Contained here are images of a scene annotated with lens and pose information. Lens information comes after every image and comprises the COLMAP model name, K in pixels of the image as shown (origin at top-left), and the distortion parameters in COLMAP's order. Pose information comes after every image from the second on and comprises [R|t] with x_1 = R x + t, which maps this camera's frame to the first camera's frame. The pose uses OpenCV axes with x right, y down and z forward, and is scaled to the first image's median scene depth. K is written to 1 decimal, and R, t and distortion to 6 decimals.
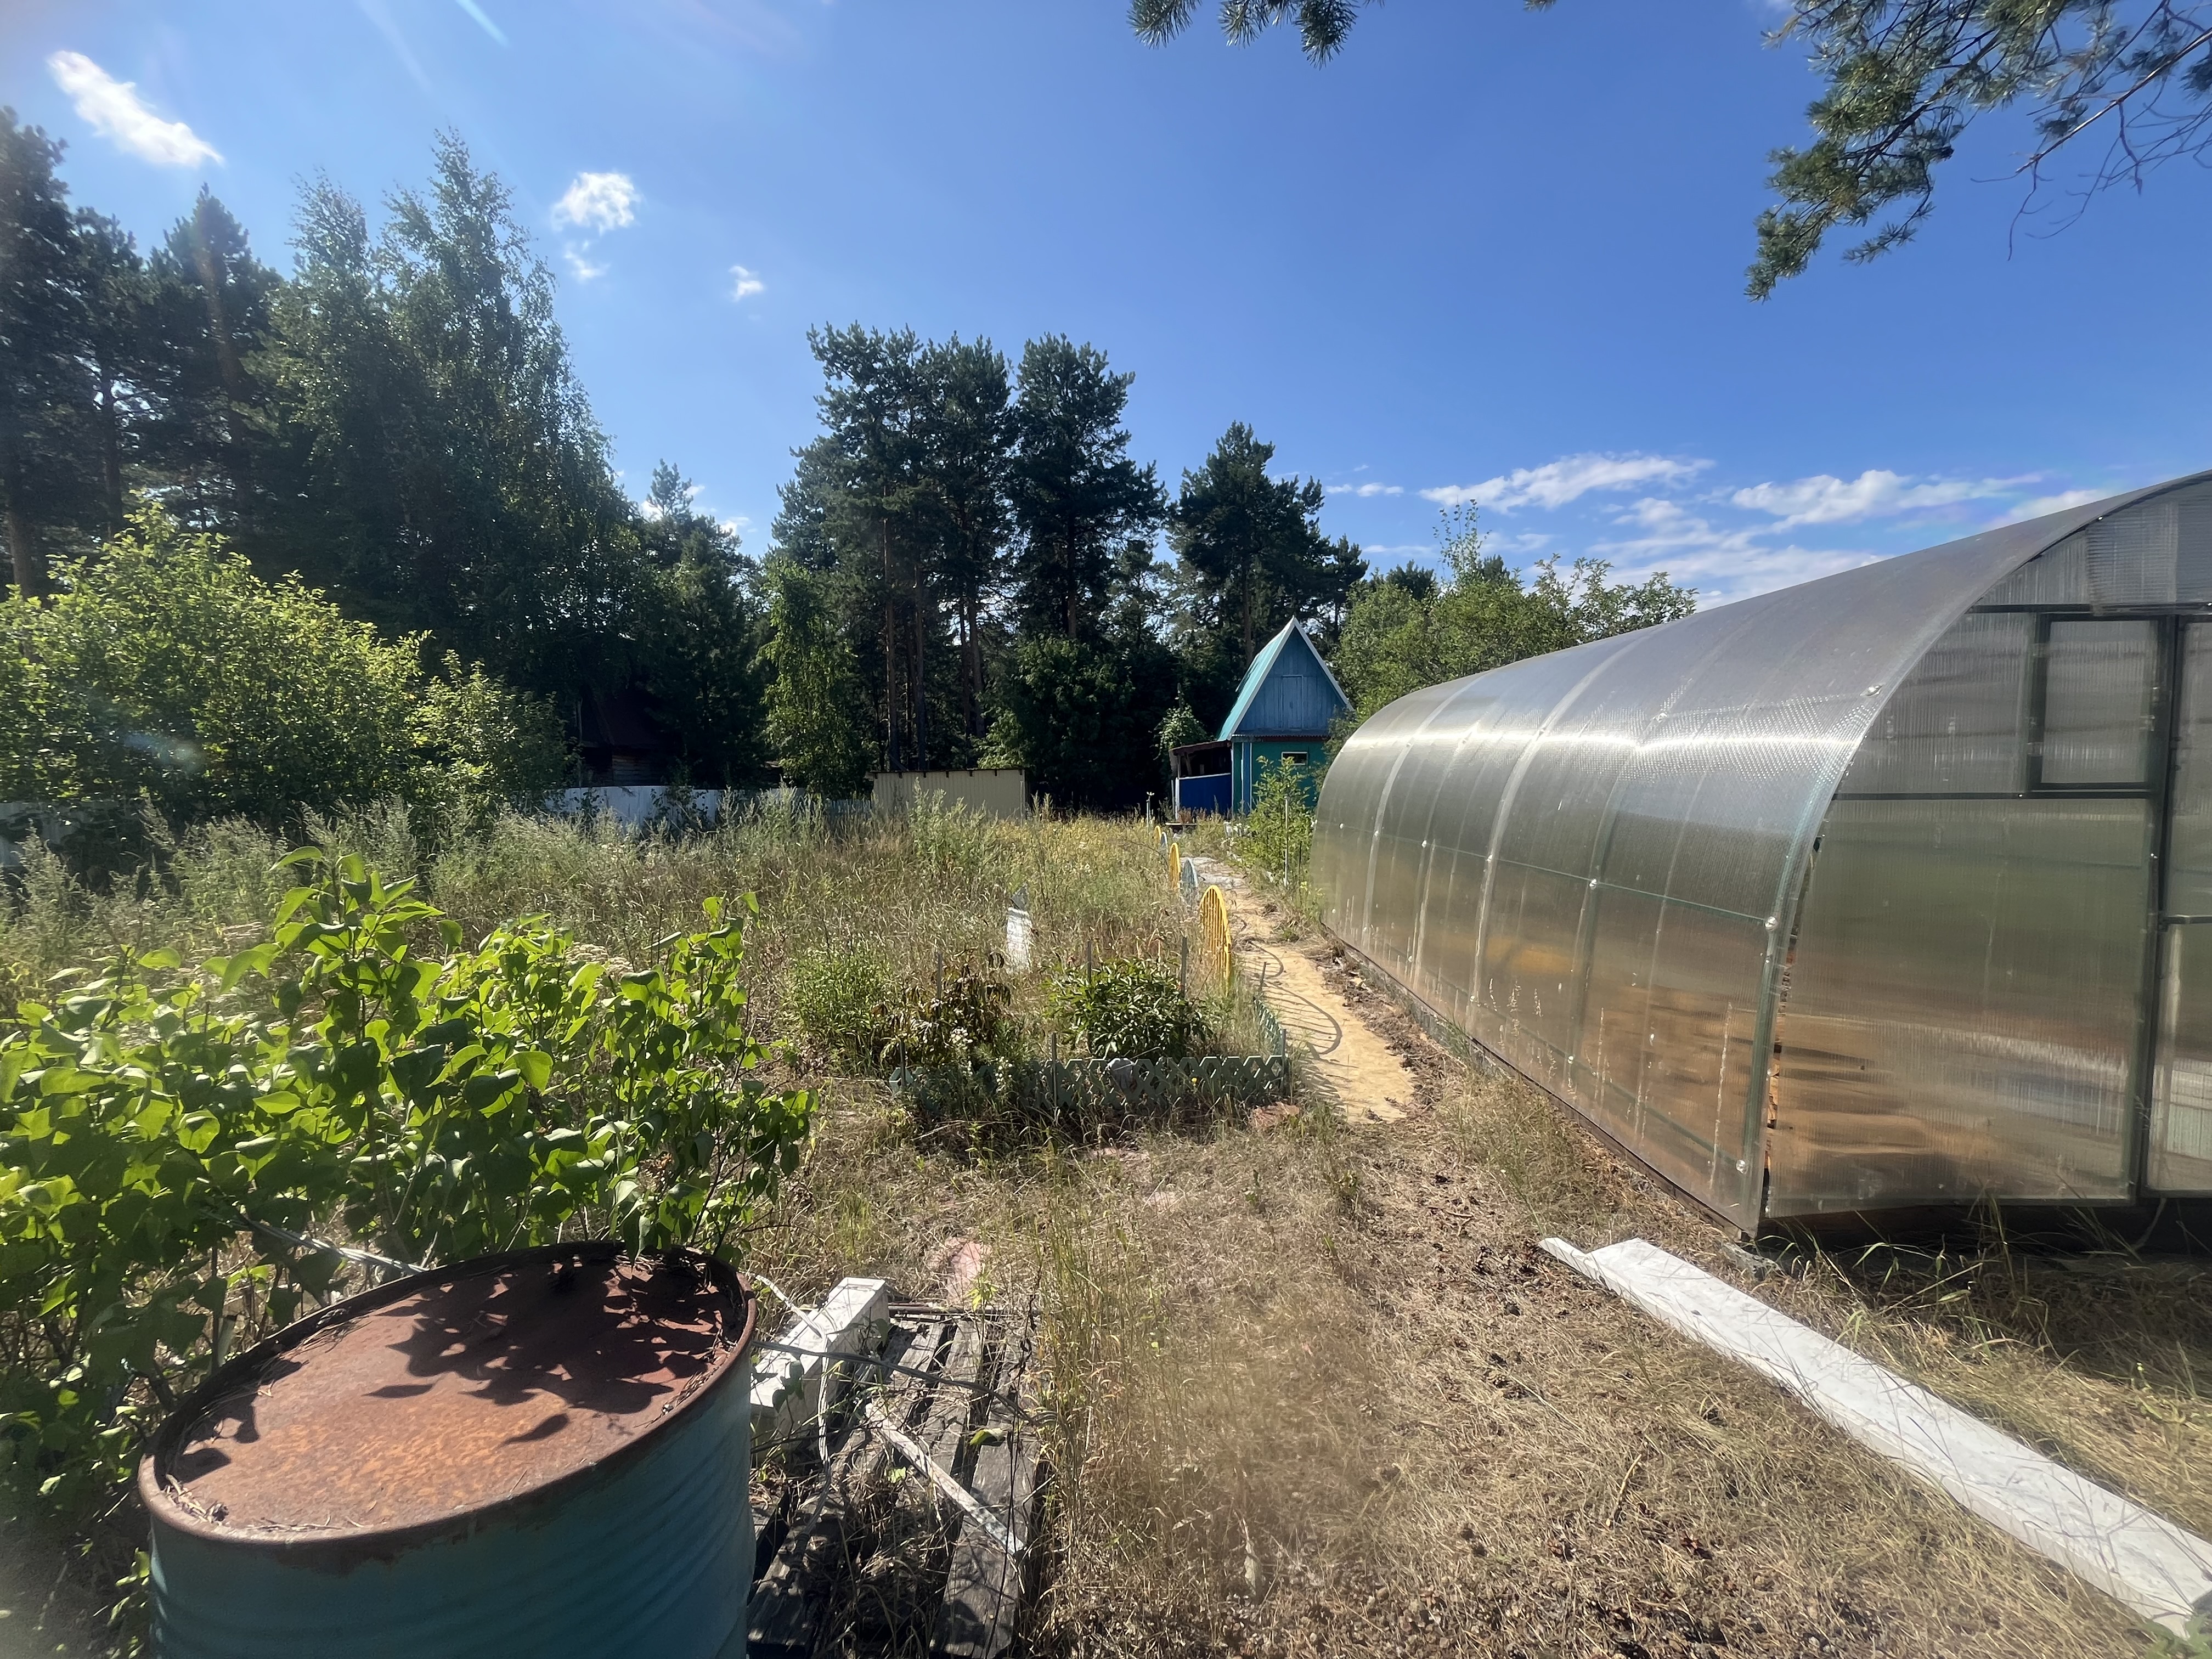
lens RADIAL K [[897.3, 0, 1105.7], [0, 897.3, 827.5], [0, 0, 1]] dist [-0.002289, -0.000767]
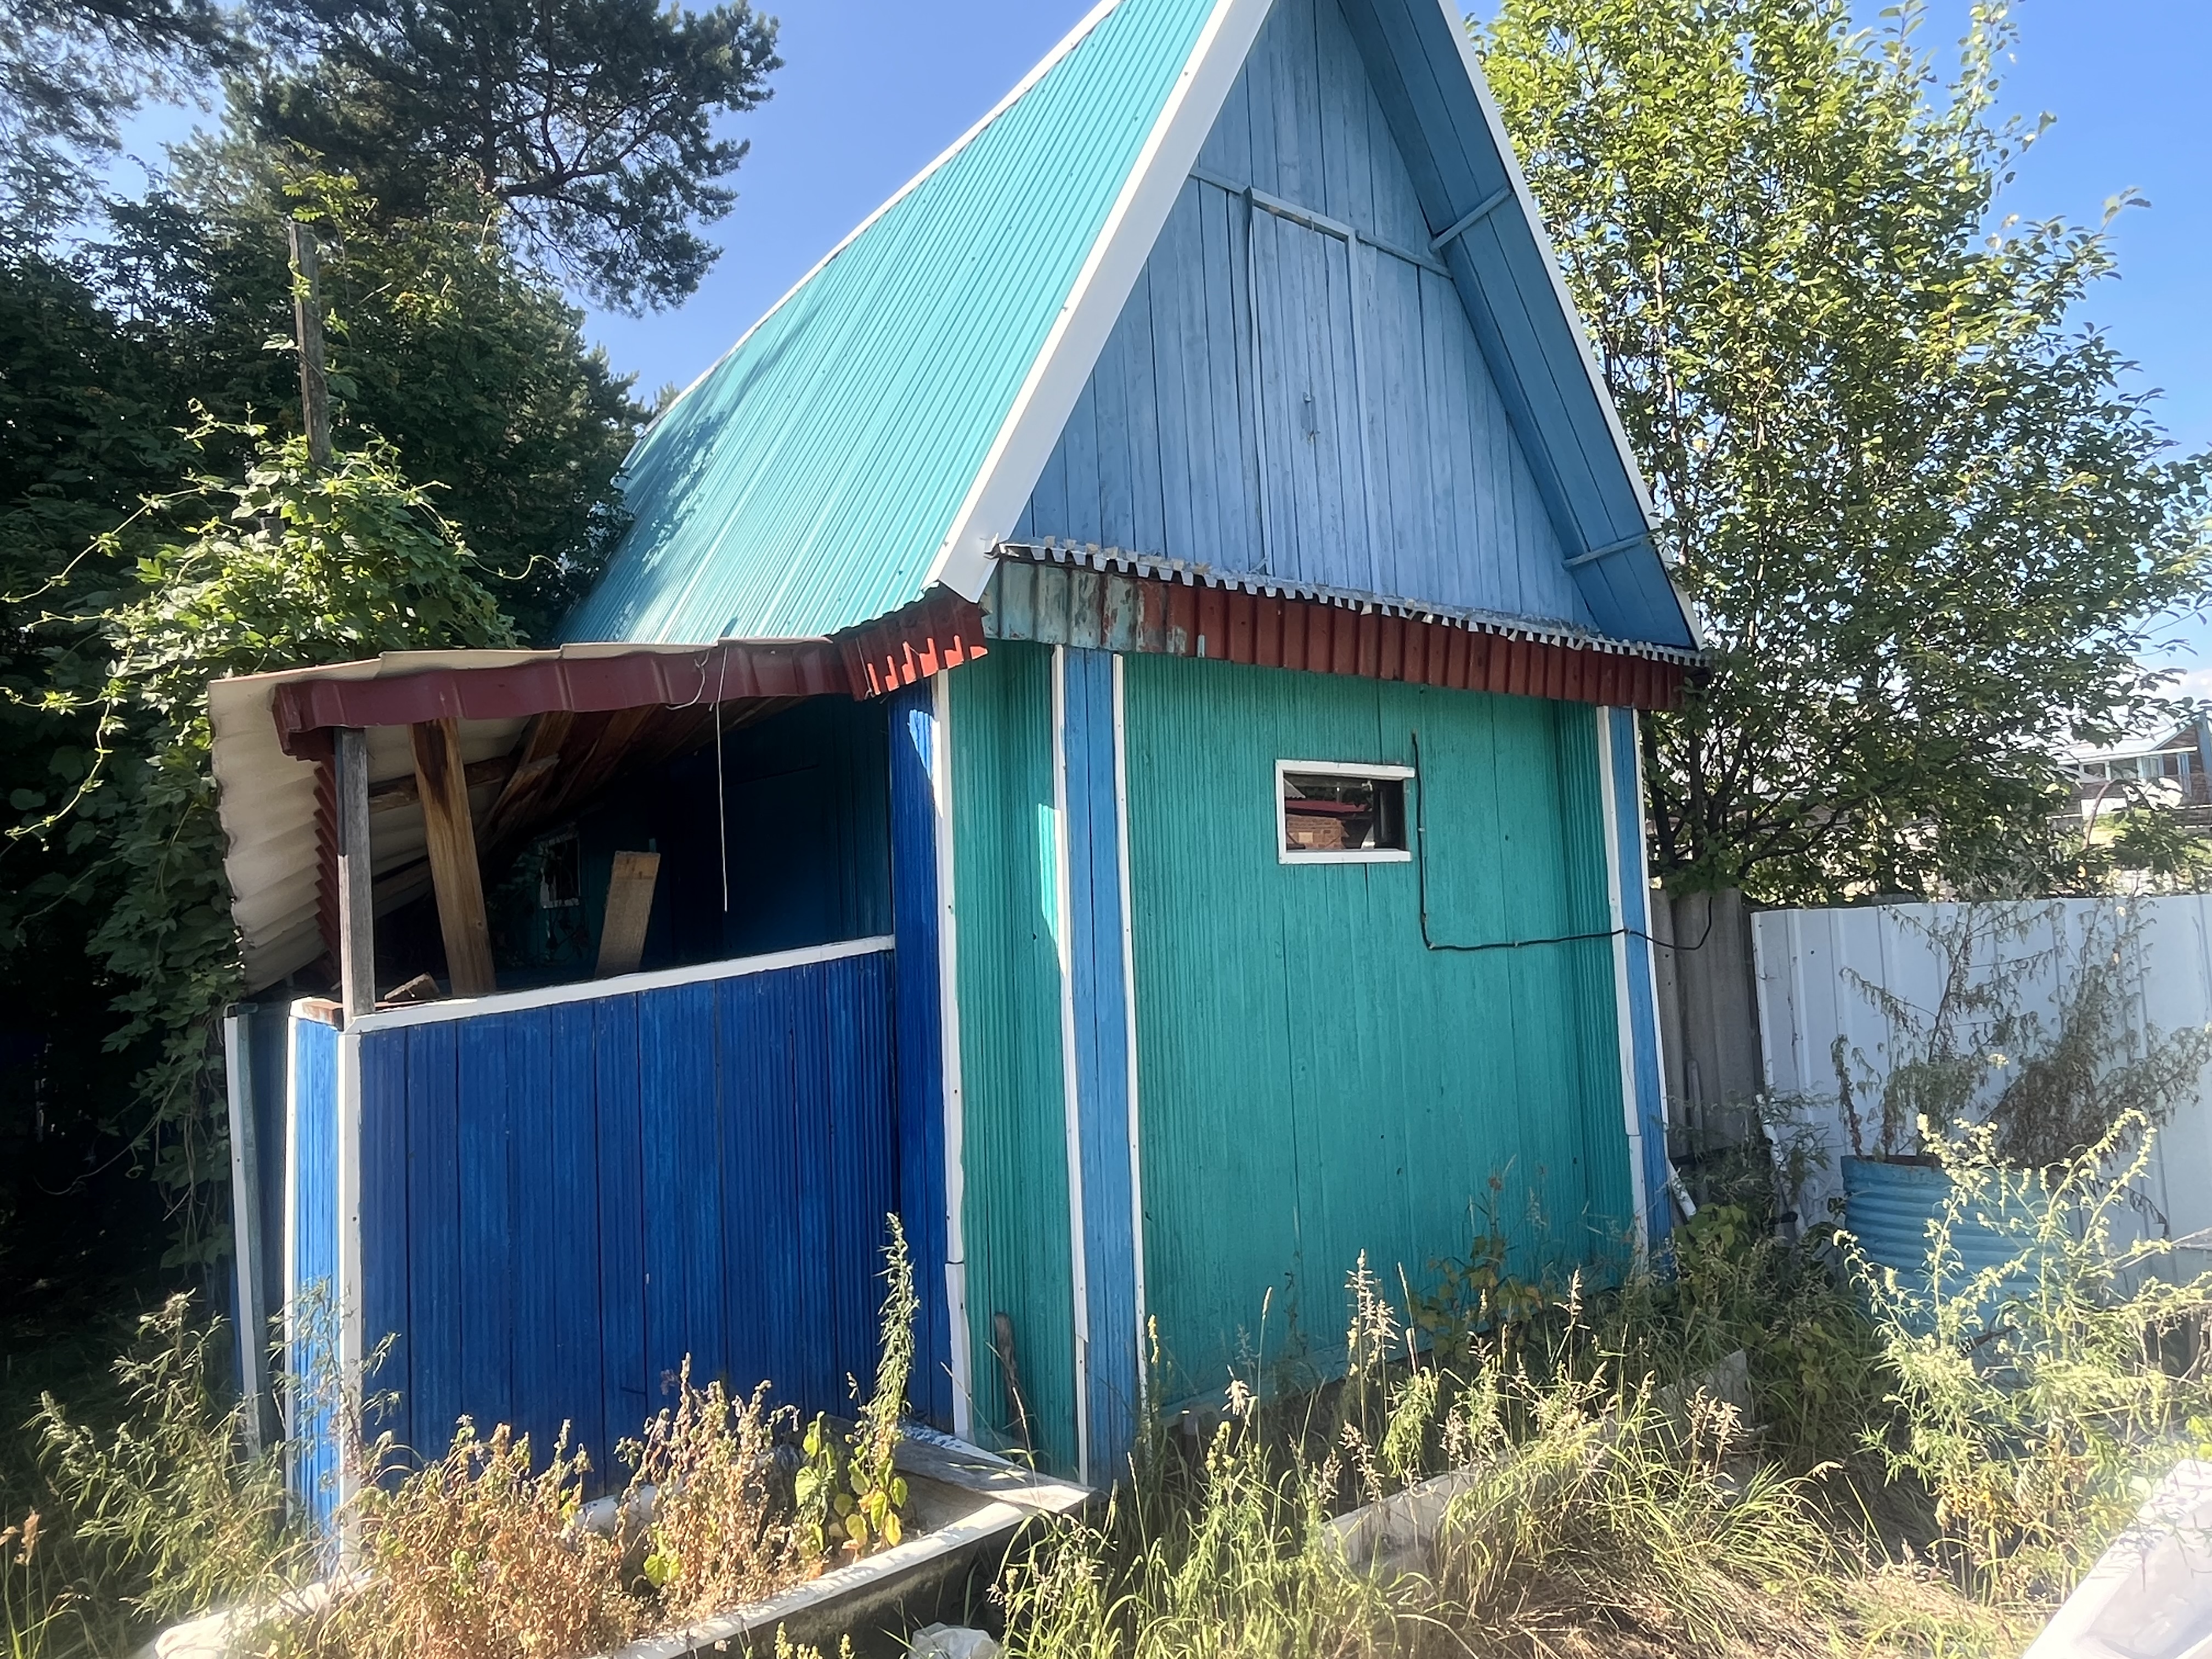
lens RADIAL K [[1333.3, 0, 1106.0], [0, 1333.3, 833.4], [0, 0, 1]] dist [-0.001325, -0.000539]
pose [[0.776941, 0.021872, 0.629193, 0.051071], [0.064683, 0.991335, -0.114332, -0.047712], [-0.626241, 0.129527, 0.768794, 0.768582]]
